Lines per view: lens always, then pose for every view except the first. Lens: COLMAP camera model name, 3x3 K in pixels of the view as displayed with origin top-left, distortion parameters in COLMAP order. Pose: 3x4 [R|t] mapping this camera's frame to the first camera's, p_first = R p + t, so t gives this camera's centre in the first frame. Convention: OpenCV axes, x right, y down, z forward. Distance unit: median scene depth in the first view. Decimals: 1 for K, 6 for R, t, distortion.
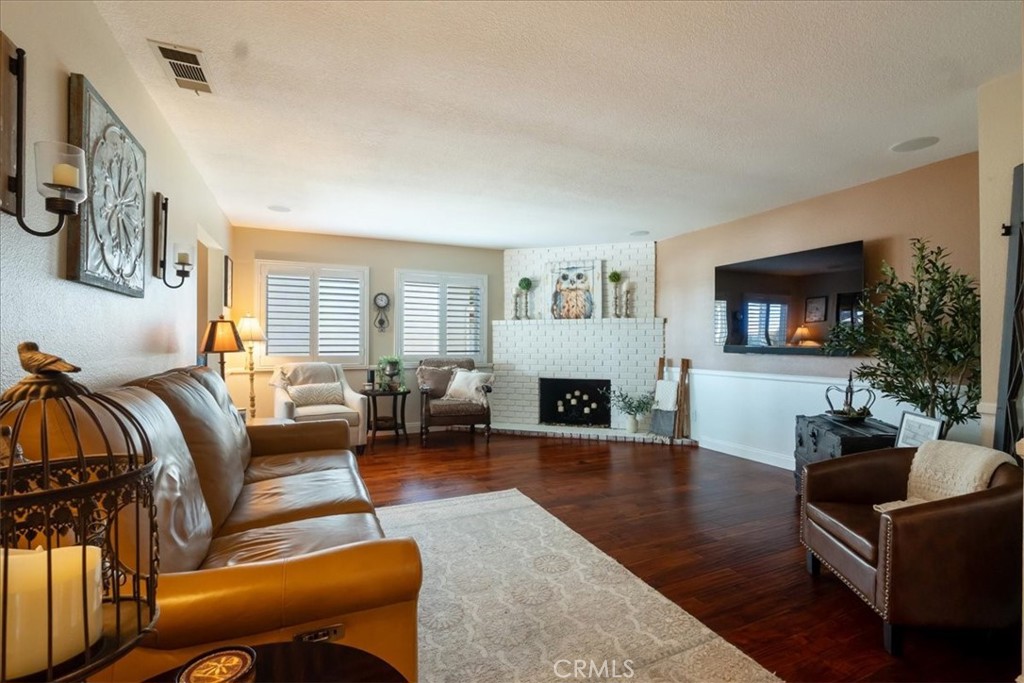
lens RADIAL K [[464.0, 0, 517.1], [0, 464.0, 337.7], [0, 0, 1]] dist [-0.014796, 0.000498]
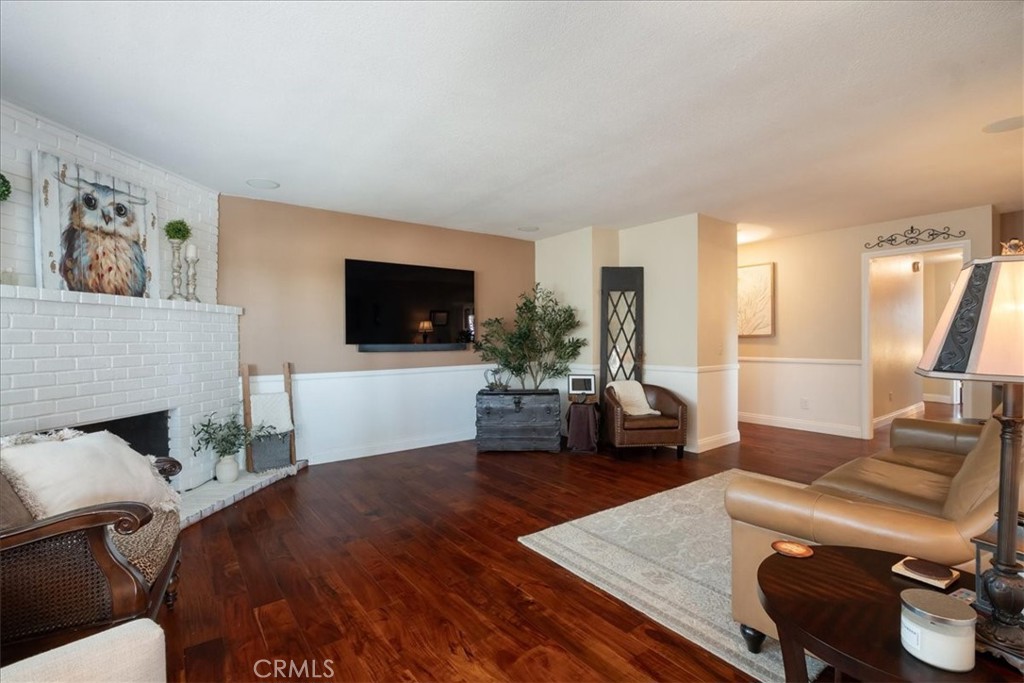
lens RADIAL K [[464.0, 0, 517.1], [0, 464.0, 337.7], [0, 0, 1]] dist [-0.014796, 0.000498]
pose [[-0.211536, 0.003416, 0.977364, -0.628014], [-0.000921, 0.999993, -0.003694, 0.007512], [-0.977370, -0.001681, -0.211531, 1.001677]]
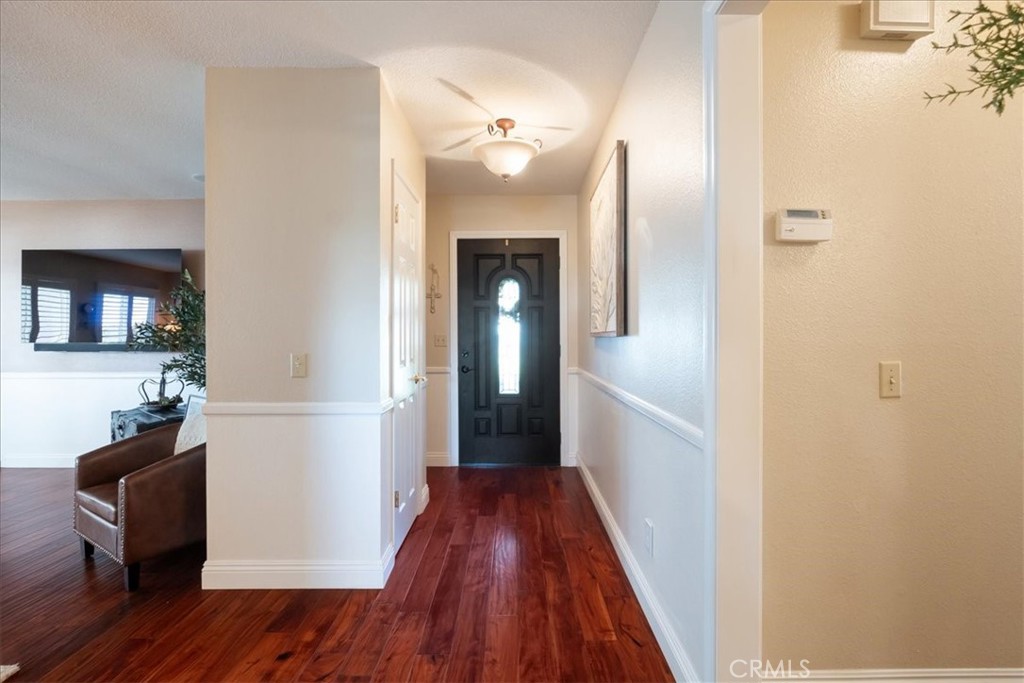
lens RADIAL K [[467.4, 0, 512.0], [0, 467.4, 341.5], [0, 0, 1]] dist [-0.001852, 0.000485]
pose [[0.426974, -0.015079, 0.904138, 0.048694], [-0.003157, 0.999830, 0.018166, -0.005215], [-0.904259, -0.010611, 0.426854, -0.192546]]
